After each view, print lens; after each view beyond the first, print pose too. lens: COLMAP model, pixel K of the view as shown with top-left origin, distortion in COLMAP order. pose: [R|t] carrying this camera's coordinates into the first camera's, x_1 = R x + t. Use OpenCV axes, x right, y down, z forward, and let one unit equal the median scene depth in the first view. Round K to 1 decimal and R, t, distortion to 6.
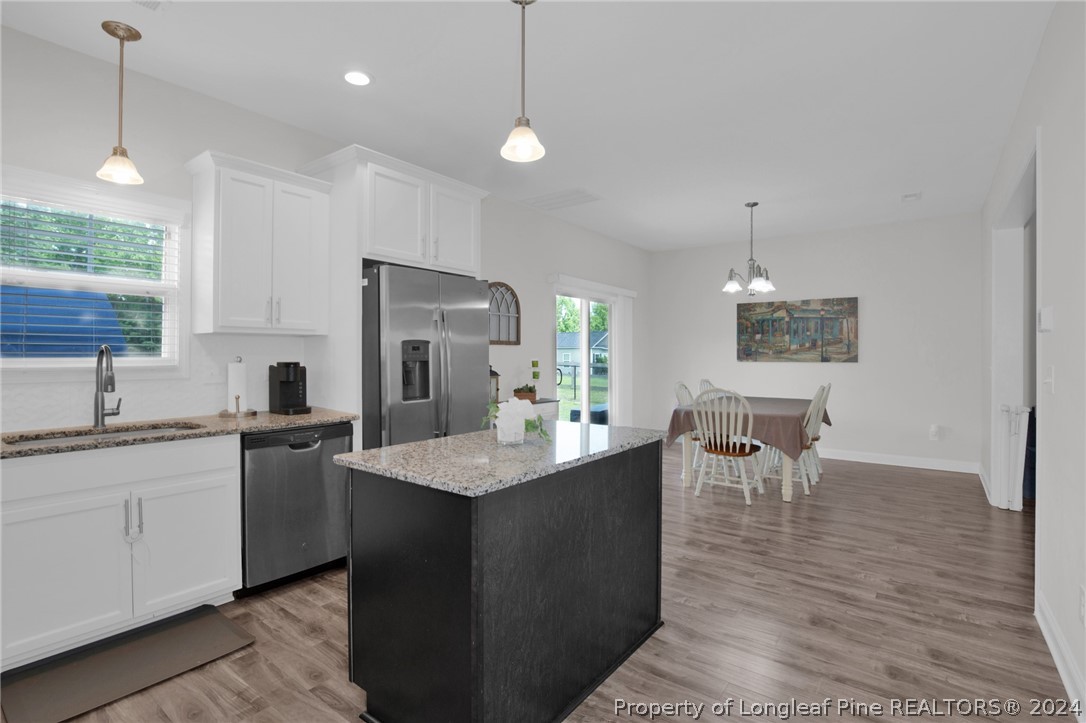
lens RADIAL K [[502.2, 0, 549.2], [0, 502.2, 354.0], [0, 0, 1]] dist [-0.025377, -0.000020]
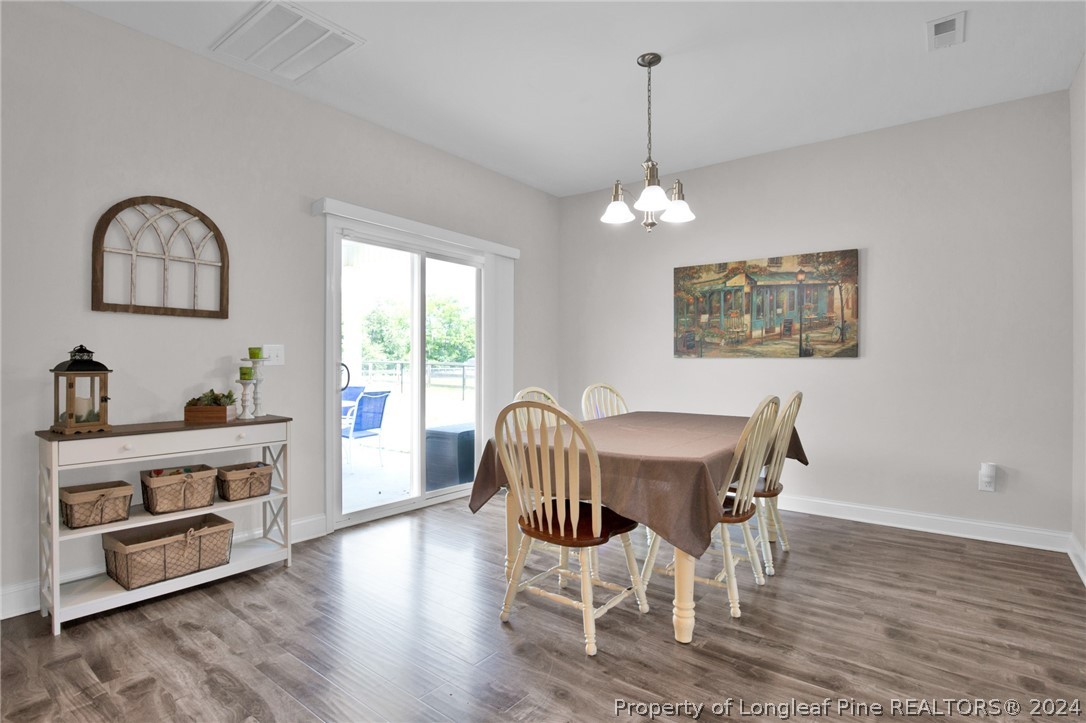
lens RADIAL K [[540.7, 0, 553.4], [0, 540.7, 356.9], [0, 0, 1]] dist [-0.025482, 0.000401]
pose [[0.999996, 0.002898, -0.000093, 0.242286], [-0.002899, 0.999951, -0.009460, 0.022939], [0.000065, 0.009461, 0.999955, 0.336572]]
